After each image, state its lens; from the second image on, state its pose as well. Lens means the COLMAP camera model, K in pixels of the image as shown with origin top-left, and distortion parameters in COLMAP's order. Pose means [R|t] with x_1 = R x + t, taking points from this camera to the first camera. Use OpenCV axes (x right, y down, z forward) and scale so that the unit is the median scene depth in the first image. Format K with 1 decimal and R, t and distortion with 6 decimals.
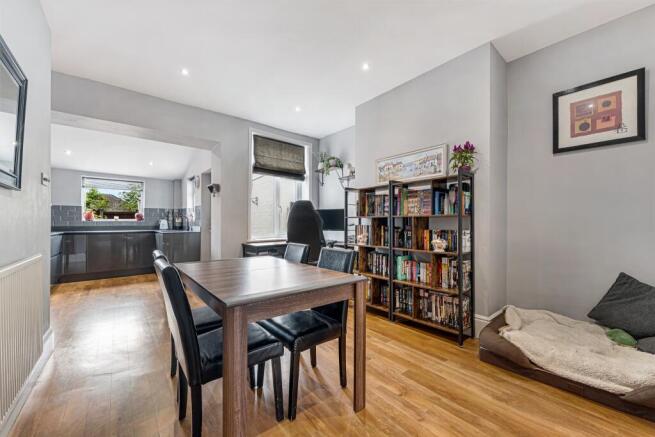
lens RADIAL K [[266.1, 0, 327.1], [0, 266.1, 224.4], [0, 0, 1]] dist [0.000225, -0.000882]
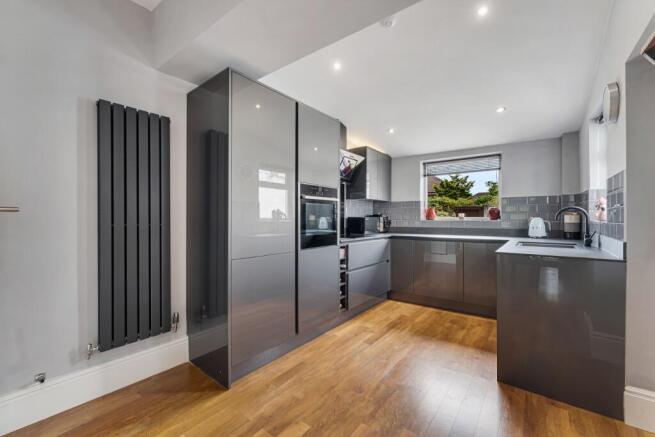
lens RADIAL K [[266.1, 0, 327.8], [0, 266.1, 216.6], [0, 0, 1]] dist [0.000225, -0.000882]
pose [[0.233529, -0.008004, -0.972317, -0.252550], [-0.004323, 0.999948, -0.009270, -0.015696], [0.972340, 0.006368, 0.233482, 0.586154]]
